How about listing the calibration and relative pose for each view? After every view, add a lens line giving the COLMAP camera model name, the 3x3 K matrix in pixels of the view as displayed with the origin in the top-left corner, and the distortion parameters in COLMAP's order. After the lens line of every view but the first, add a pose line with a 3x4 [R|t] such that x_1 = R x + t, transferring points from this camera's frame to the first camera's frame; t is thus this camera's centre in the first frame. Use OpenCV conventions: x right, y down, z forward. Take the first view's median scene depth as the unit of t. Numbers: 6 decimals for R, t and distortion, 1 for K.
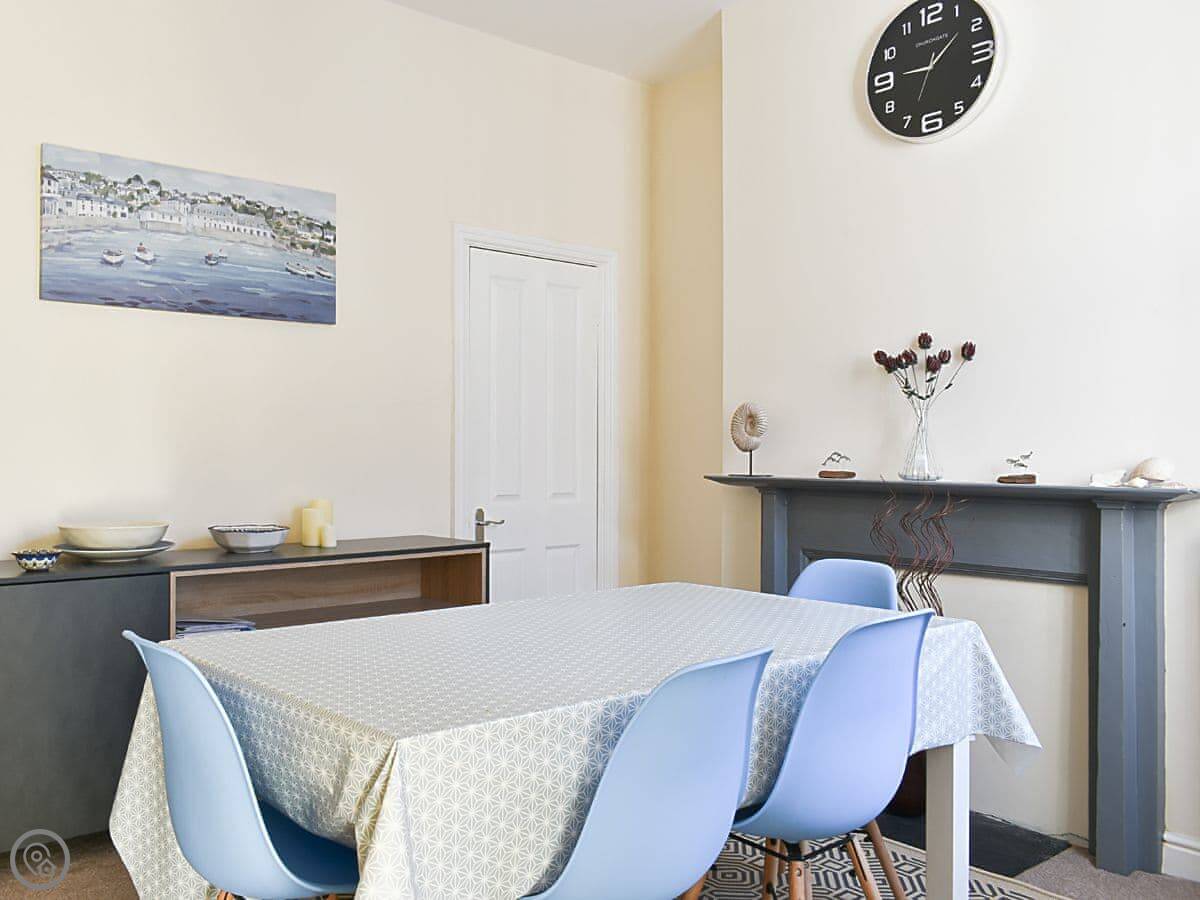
lens RADIAL K [[1064.9, 0, 600.0], [0, 1064.9, 450.0], [0, 0, 1]] dist [-0.046382, 0.013757]
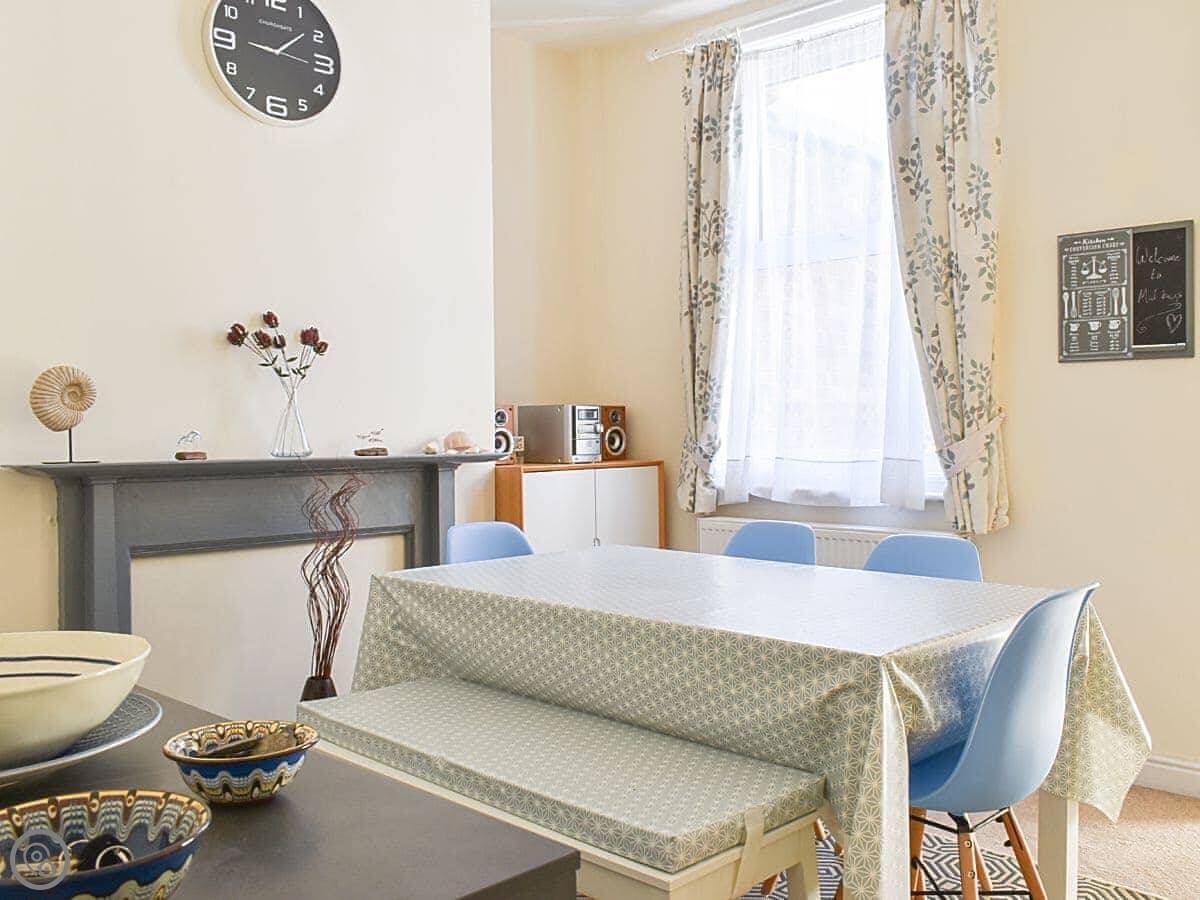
lens RADIAL K [[1064.9, 0, 600.0], [0, 1064.9, 450.0], [0, 0, 1]] dist [-0.046382, 0.013757]
pose [[-0.100120, -0.021454, 0.994744, -0.718880], [0.004318, 0.999749, 0.021996, 0.000356], [-0.994966, 0.006497, -0.100003, 0.772396]]
